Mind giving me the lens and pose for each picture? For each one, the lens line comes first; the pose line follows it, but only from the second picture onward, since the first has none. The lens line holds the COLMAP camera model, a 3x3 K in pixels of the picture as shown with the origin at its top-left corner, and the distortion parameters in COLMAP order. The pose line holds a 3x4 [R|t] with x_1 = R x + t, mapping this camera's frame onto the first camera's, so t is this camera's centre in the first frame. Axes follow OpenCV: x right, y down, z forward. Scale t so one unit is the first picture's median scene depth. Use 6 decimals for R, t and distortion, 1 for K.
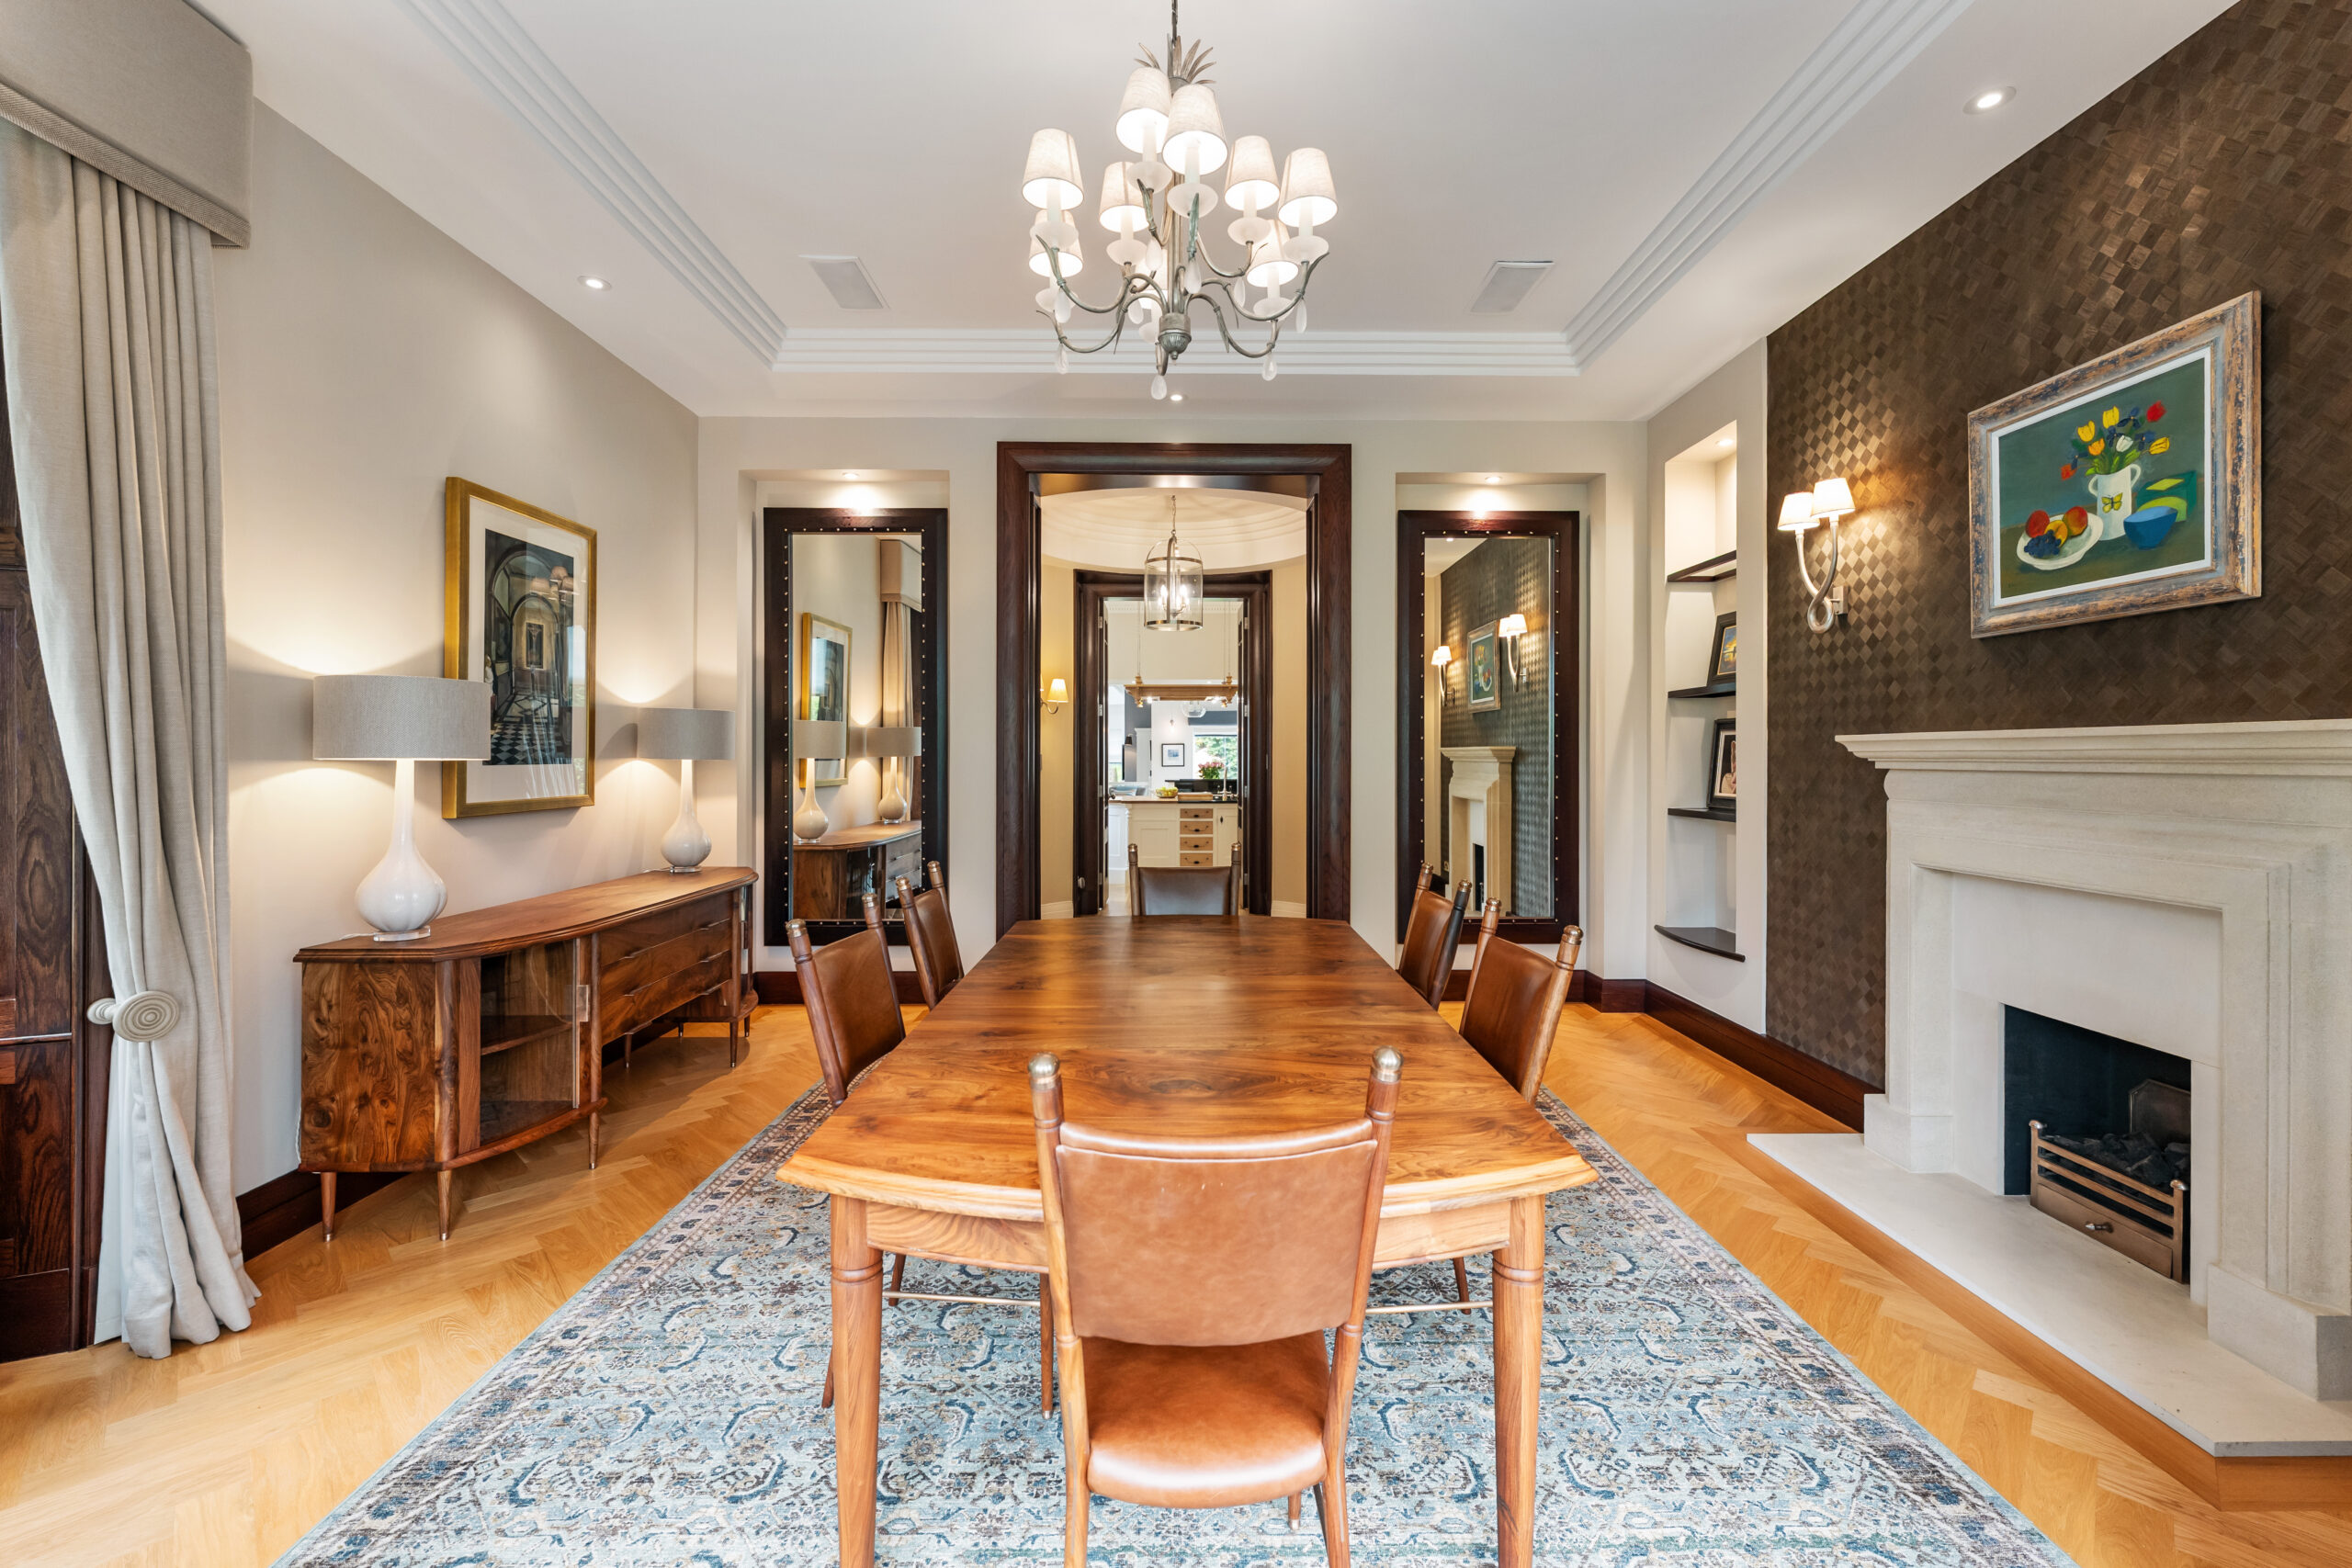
lens RADIAL K [[971.9, 0, 1175.9], [0, 971.9, 768.1], [0, 0, 1]] dist [-0.001572, 0.000149]
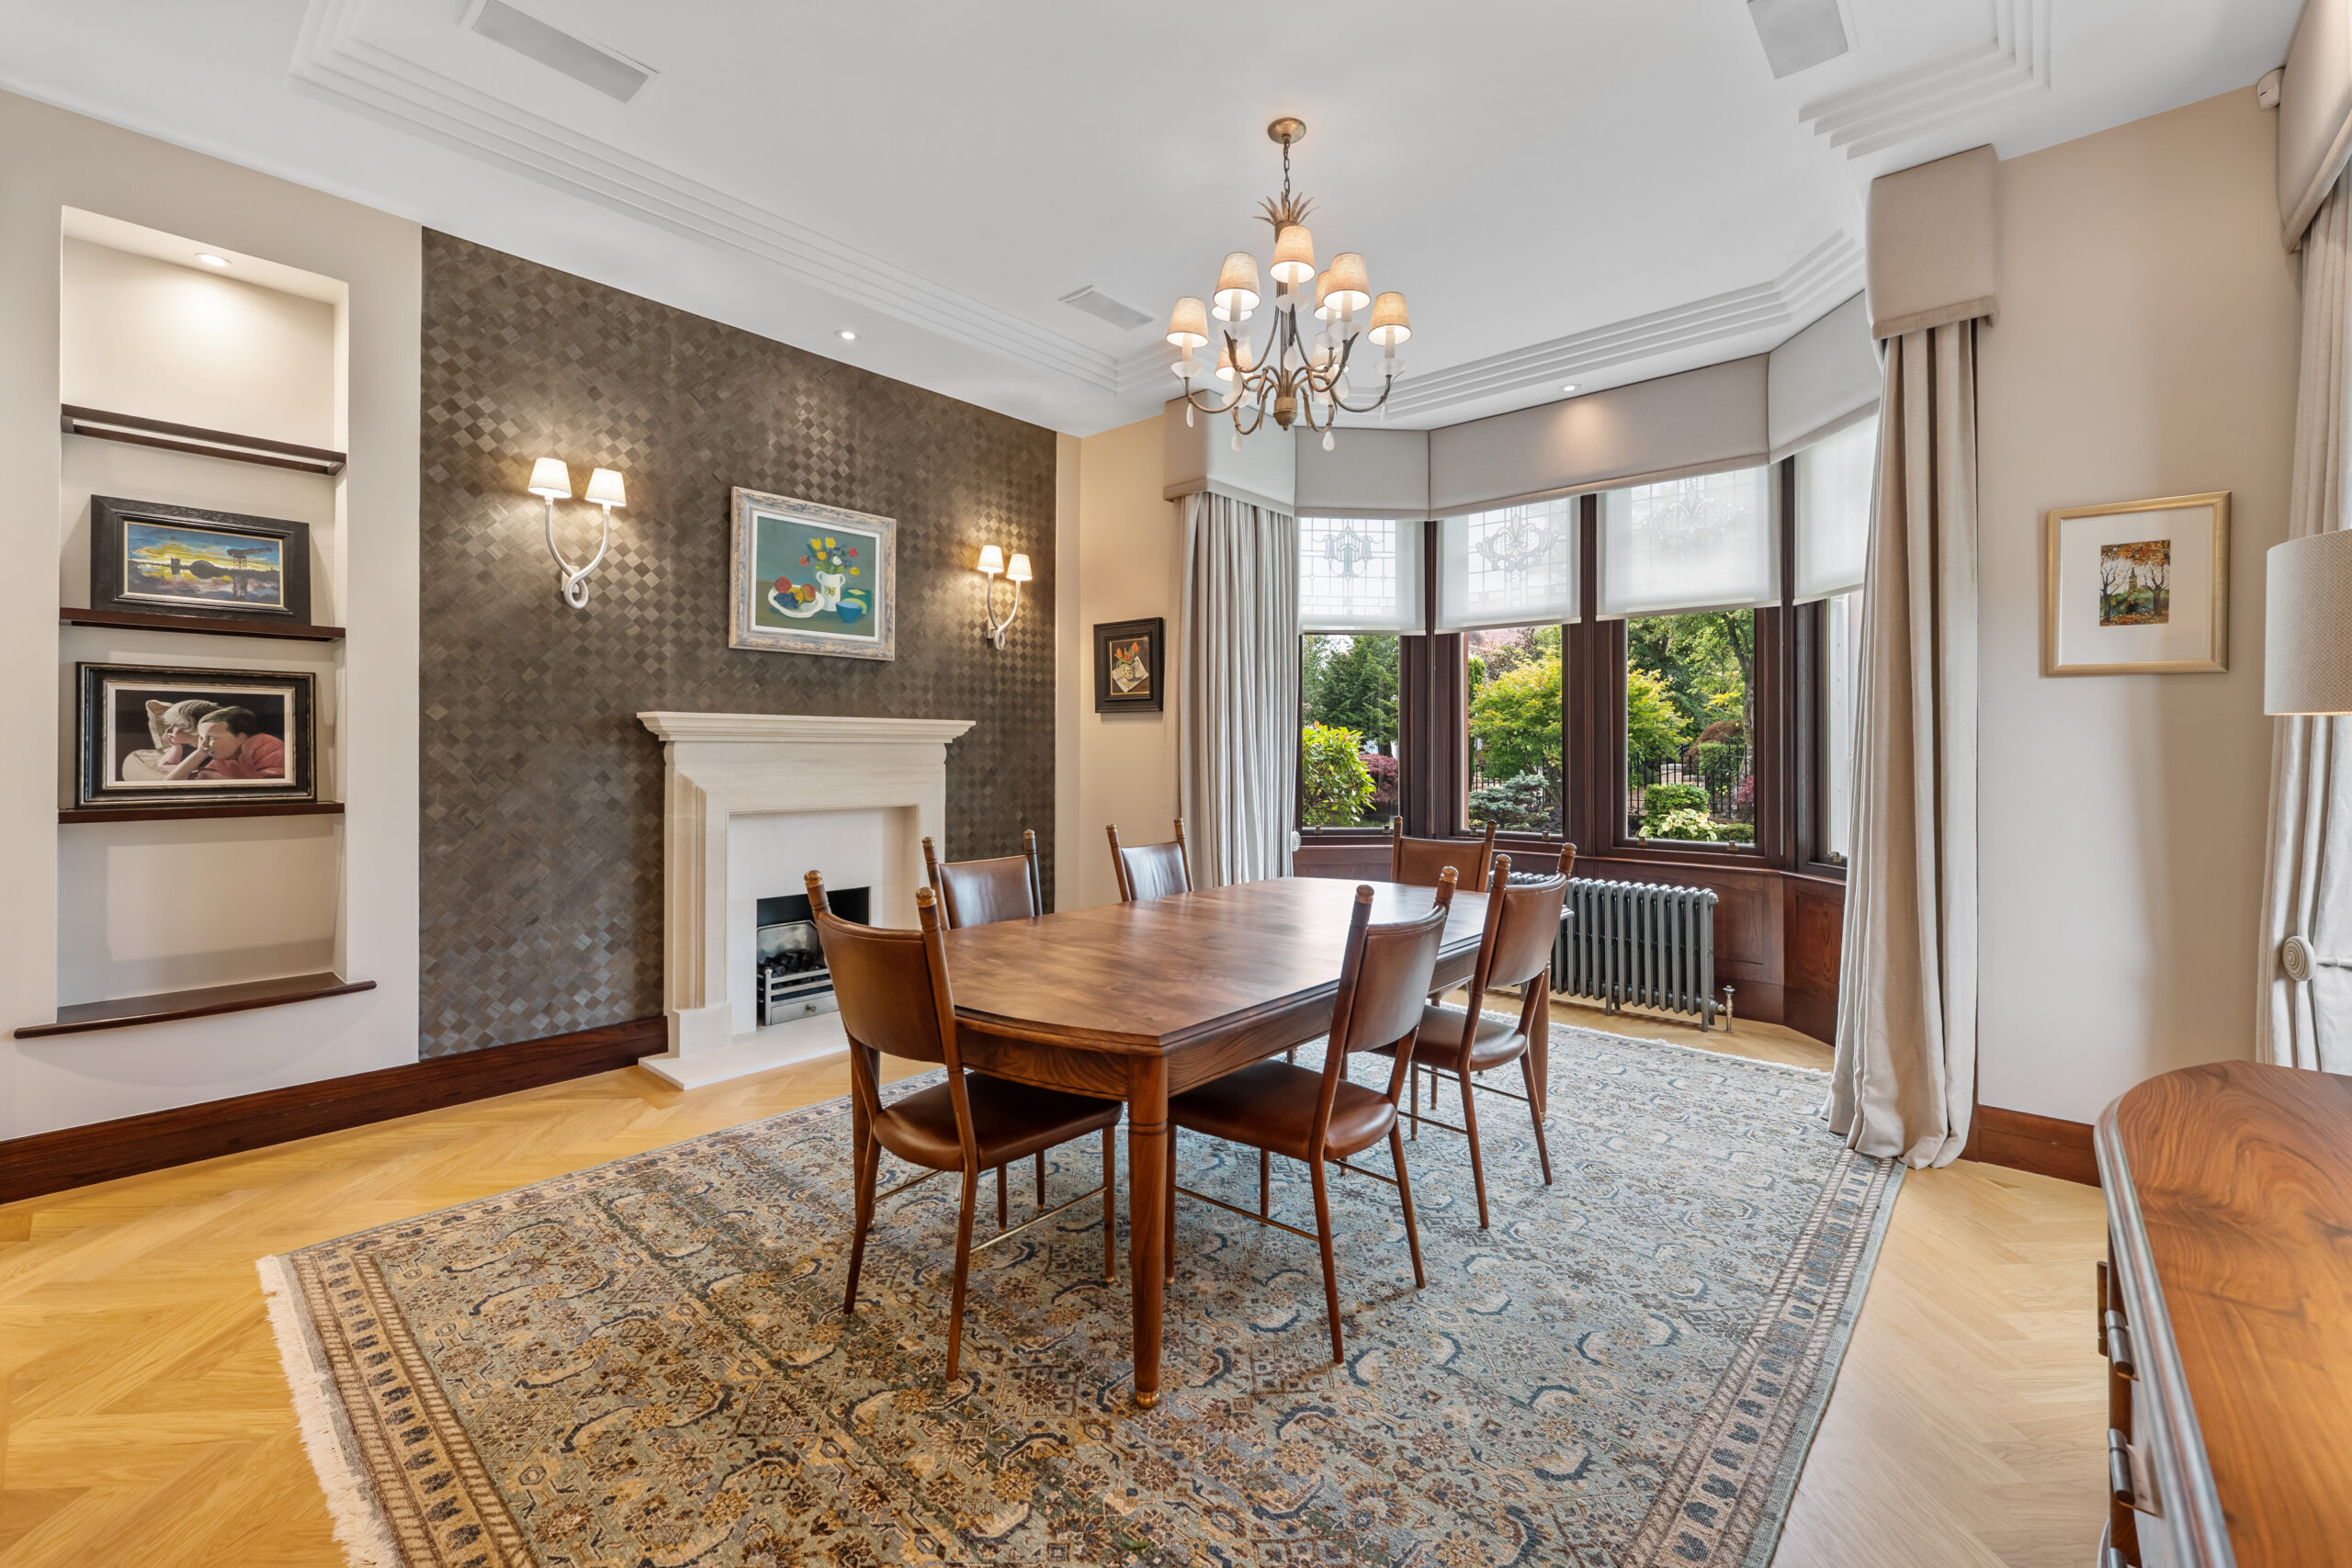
lens RADIAL K [[971.9, 0, 1202.9], [0, 971.9, 747.5], [0, 0, 1]] dist [-0.001572, 0.000149]
pose [[-0.758591, -0.003489, 0.651558, -0.675032], [0.002810, 0.999959, 0.008626, 0.000442], [-0.651561, 0.008374, -0.758550, 1.801943]]
